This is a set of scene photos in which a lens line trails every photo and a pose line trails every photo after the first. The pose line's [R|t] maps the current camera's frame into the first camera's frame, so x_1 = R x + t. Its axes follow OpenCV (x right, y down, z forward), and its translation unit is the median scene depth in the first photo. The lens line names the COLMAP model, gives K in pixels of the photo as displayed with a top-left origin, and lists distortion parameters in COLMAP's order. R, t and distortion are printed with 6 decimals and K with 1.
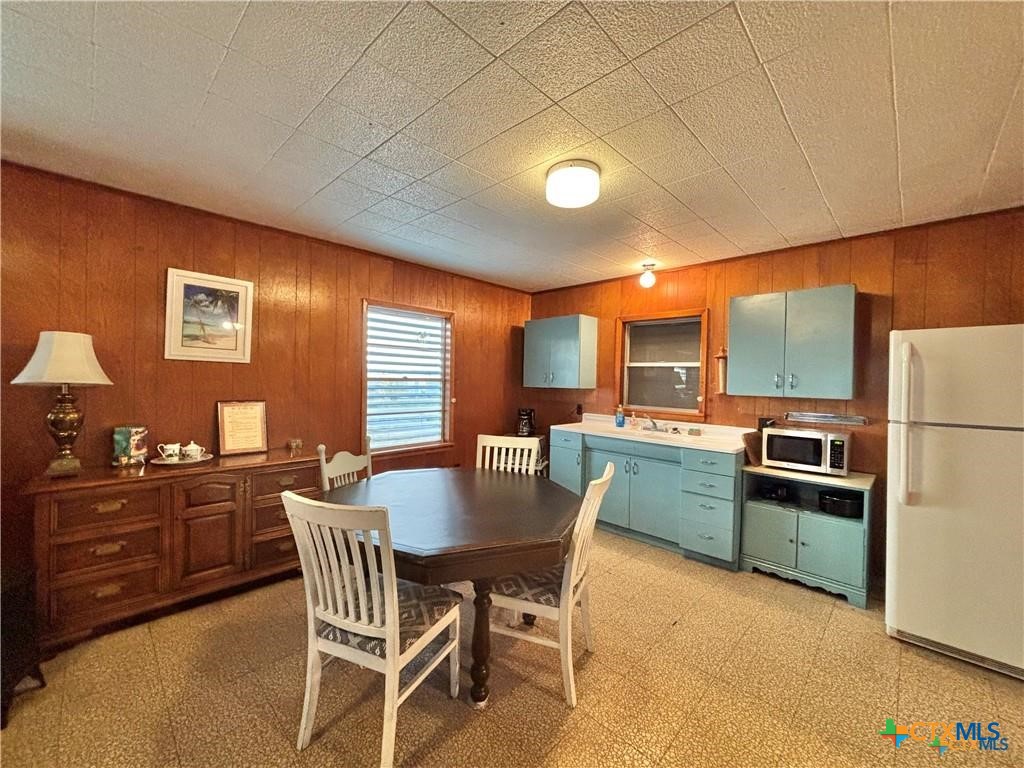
lens RADIAL K [[411.9, 0, 513.7], [0, 411.9, 381.4], [0, 0, 1]] dist [-0.007488, 0.000598]
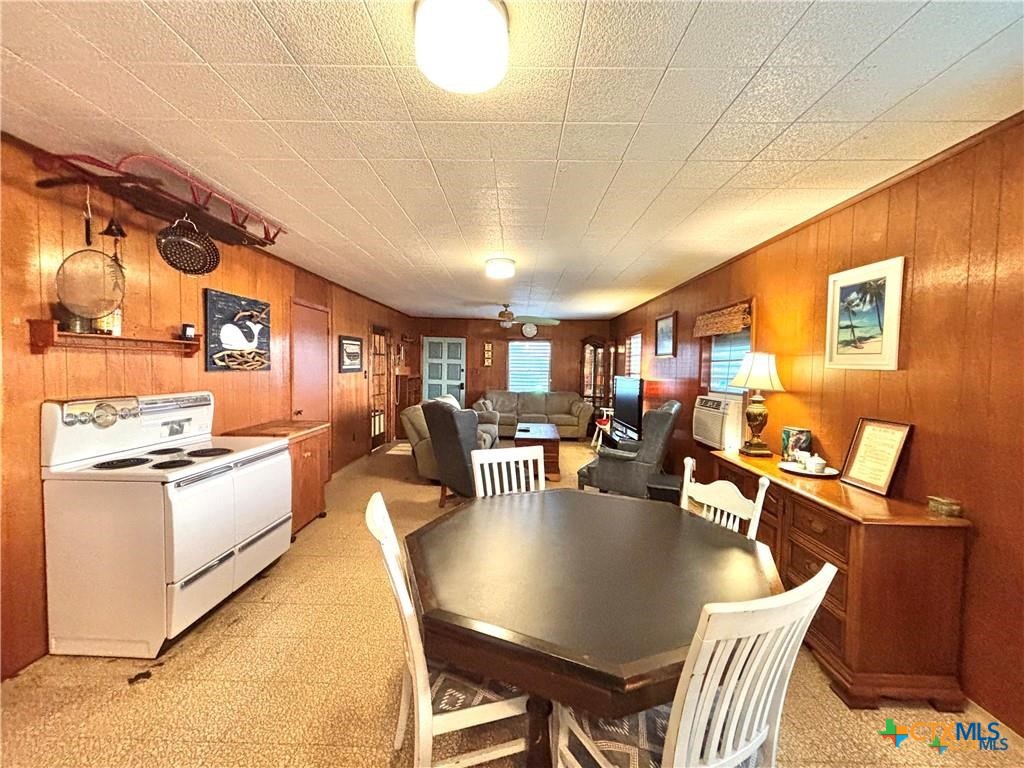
lens RADIAL K [[411.9, 0, 511.1], [0, 411.9, 382.8], [0, 0, 1]] dist [-0.007488, 0.000598]
pose [[-0.728102, -0.002730, -0.685464, 0.372323], [-0.032208, 0.999024, 0.030233, -0.023501], [0.684712, 0.044090, -0.727479, 1.144222]]
